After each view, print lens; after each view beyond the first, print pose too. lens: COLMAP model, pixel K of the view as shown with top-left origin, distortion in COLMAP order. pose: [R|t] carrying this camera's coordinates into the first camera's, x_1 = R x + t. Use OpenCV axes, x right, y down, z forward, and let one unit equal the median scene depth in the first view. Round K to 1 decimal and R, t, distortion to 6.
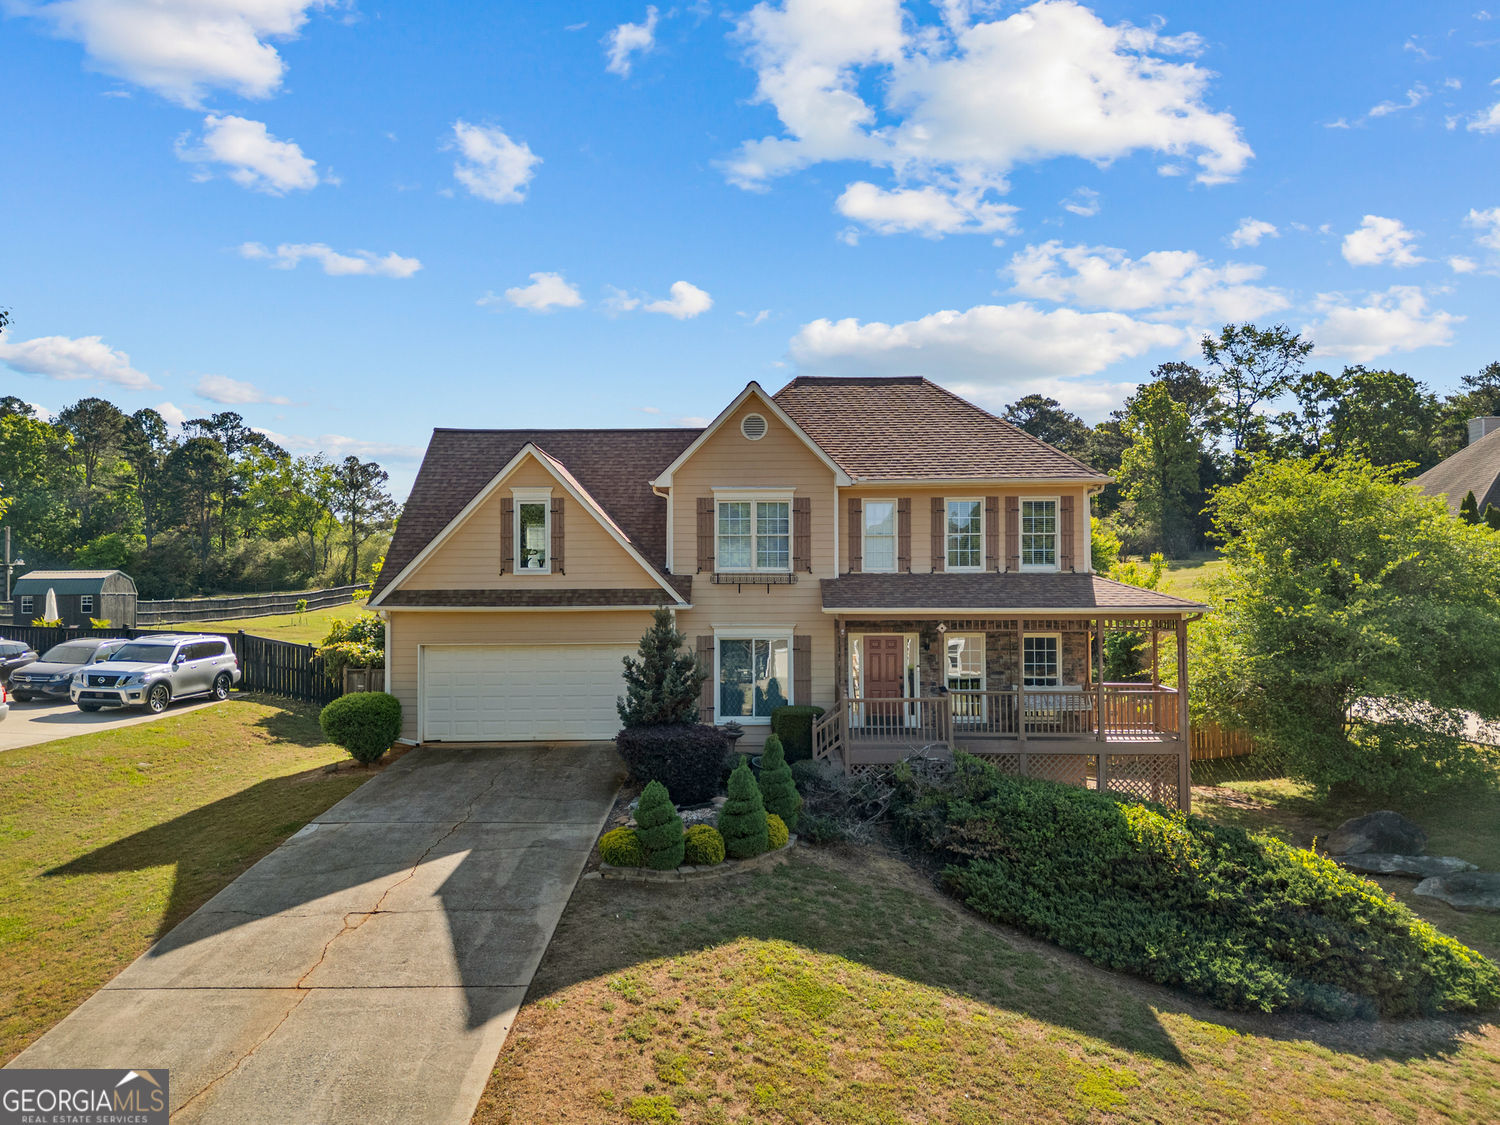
lens RADIAL K [[1081.1, 0, 759.1], [0, 1081.1, 565.9], [0, 0, 1]] dist [0.029802, -0.007016]
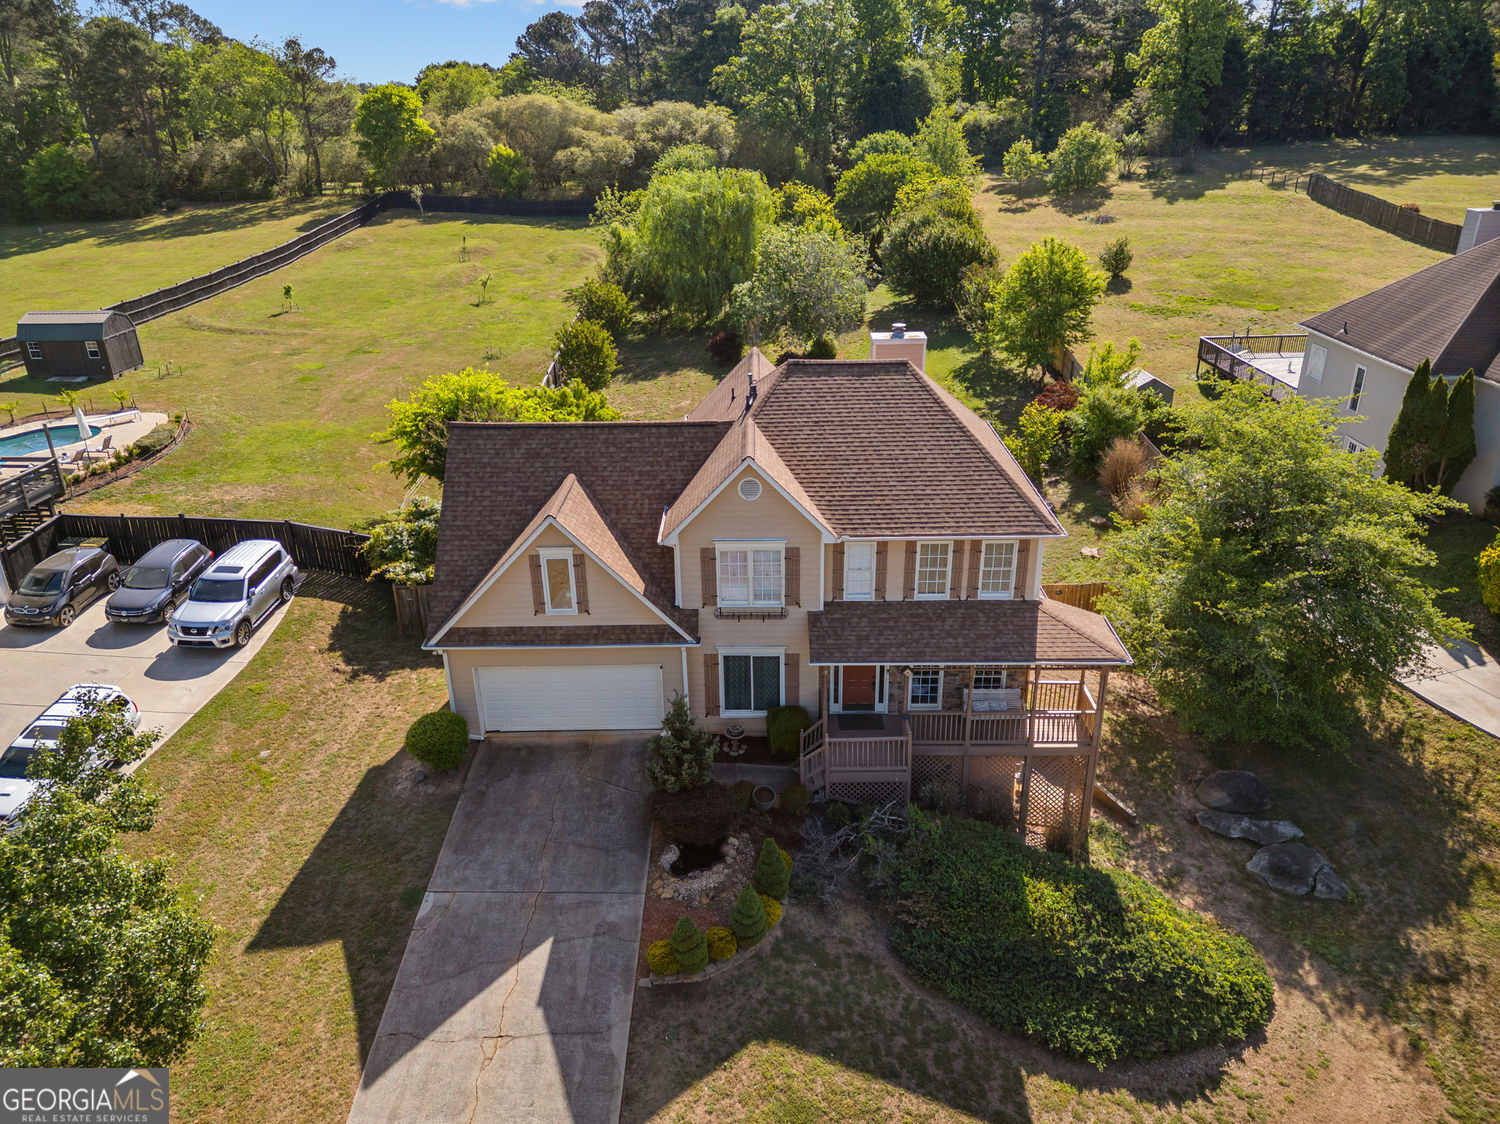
lens RADIAL K [[1081.1, 0, 751.8], [0, 1081.1, 552.3], [0, 0, 1]] dist [0.029802, -0.007016]
pose [[0.999914, -0.012649, 0.003518, -0.007376], [0.009929, 0.903867, 0.427699, -0.547126], [-0.008590, -0.427627, 0.903915, -0.032597]]
